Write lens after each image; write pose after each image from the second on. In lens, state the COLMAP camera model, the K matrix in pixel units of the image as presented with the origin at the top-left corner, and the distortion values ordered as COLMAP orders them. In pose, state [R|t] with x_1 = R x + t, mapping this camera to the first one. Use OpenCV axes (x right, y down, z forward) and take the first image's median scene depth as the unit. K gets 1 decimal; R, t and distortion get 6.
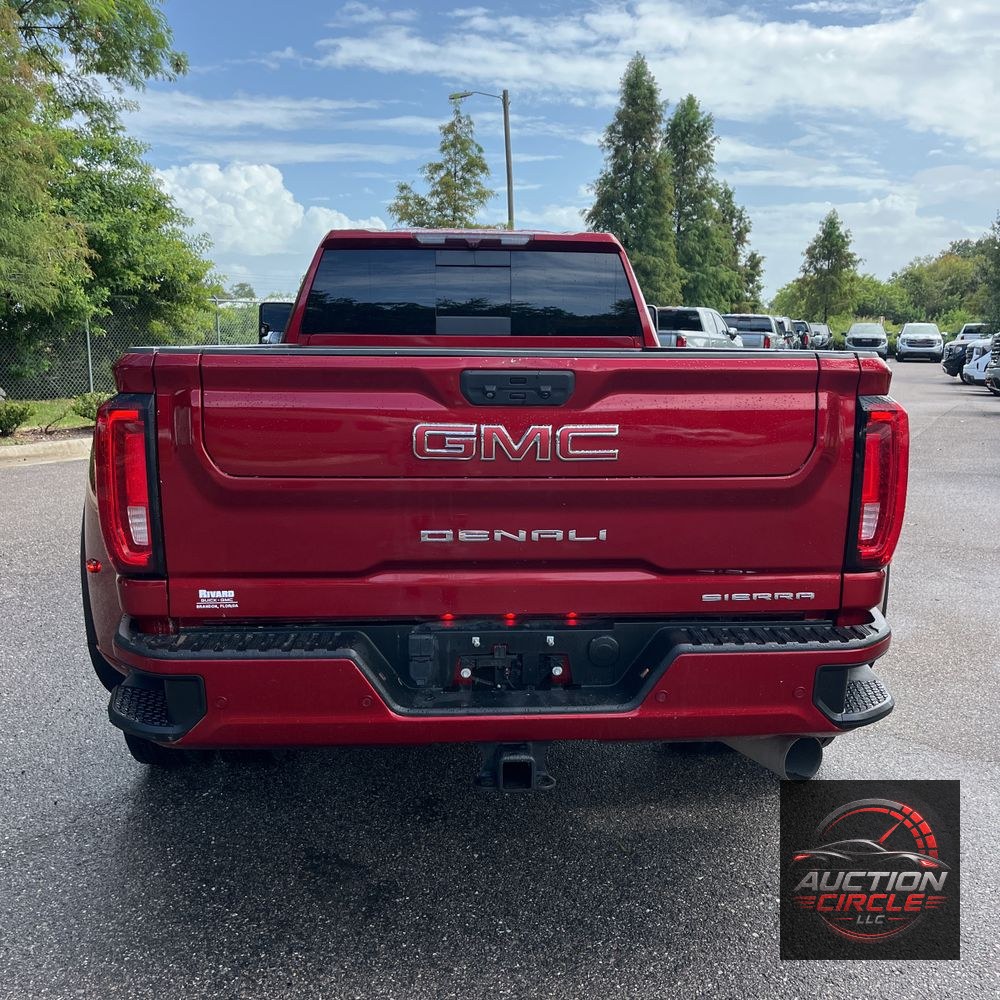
lens RADIAL K [[1006.3, 0, 510.9], [0, 1006.3, 505.2], [0, 0, 1]] dist [0.063649, -0.073642]
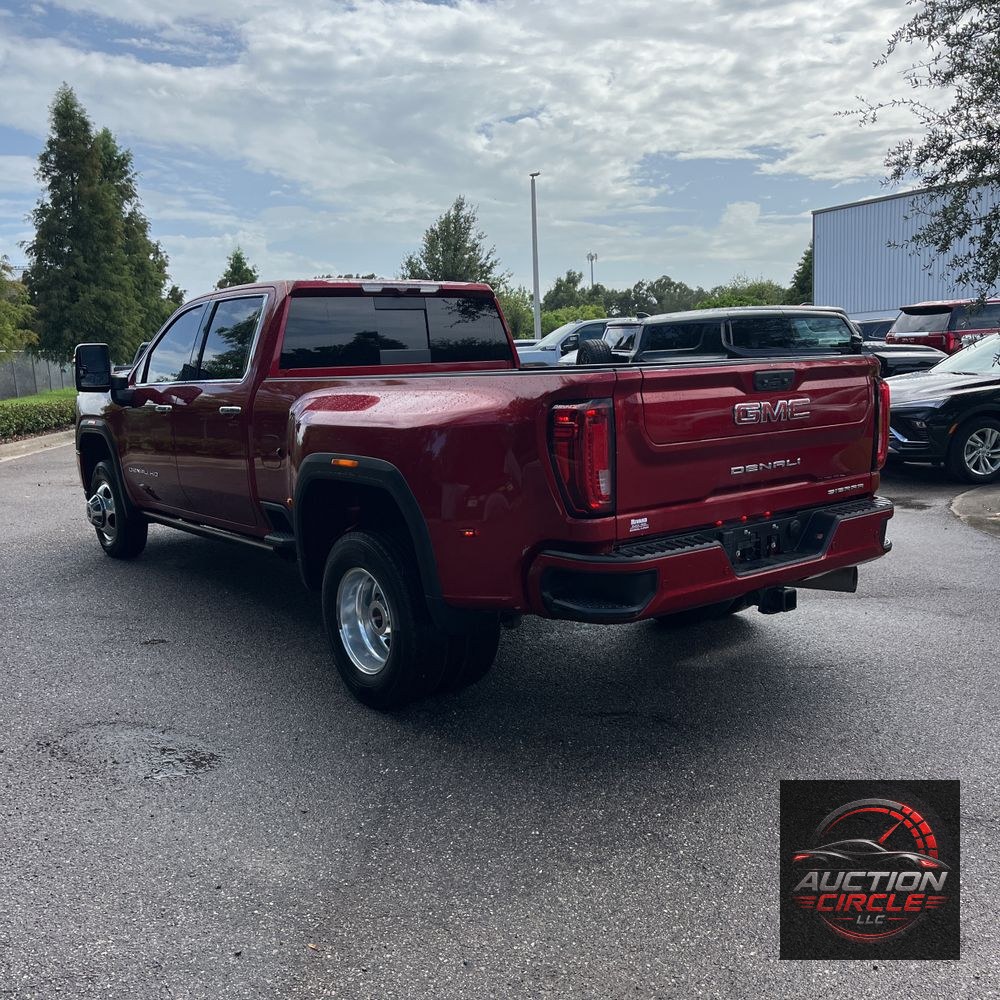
lens RADIAL K [[1008.0, 0, 505.5], [0, 1008.0, 500.4], [0, 0, 1]] dist [0.048417, -0.062566]
pose [[0.830838, -0.115908, 0.544311, -0.901360], [0.134747, 0.990866, 0.005321, 0.013237], [-0.539955, 0.068923, 0.838867, -0.145343]]
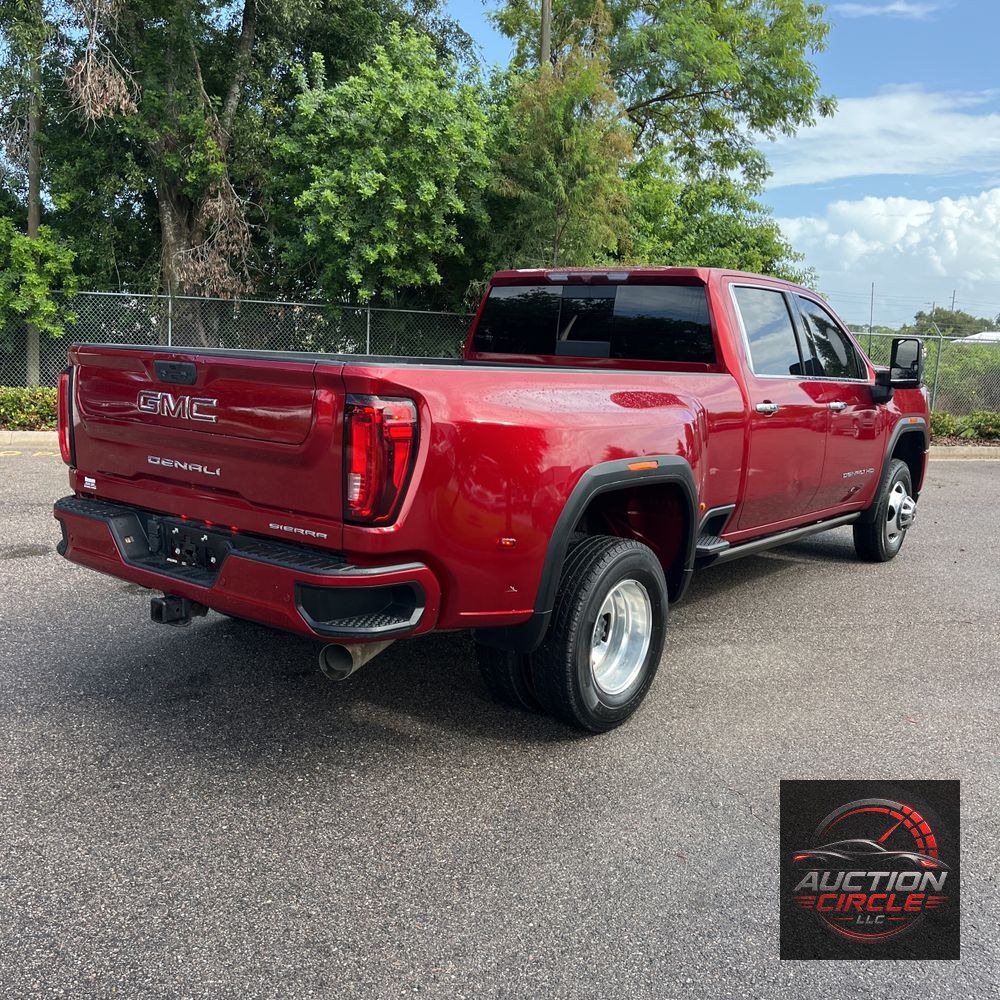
lens RADIAL K [[1008.0, 0, 505.5], [0, 1008.0, 500.4], [0, 0, 1]] dist [0.048417, -0.062566]
pose [[0.750073, 0.130822, -0.648287, 0.977484], [-0.152781, 0.988001, 0.022606, -0.020466], [0.643466, 0.082090, 0.761061, 0.075478]]
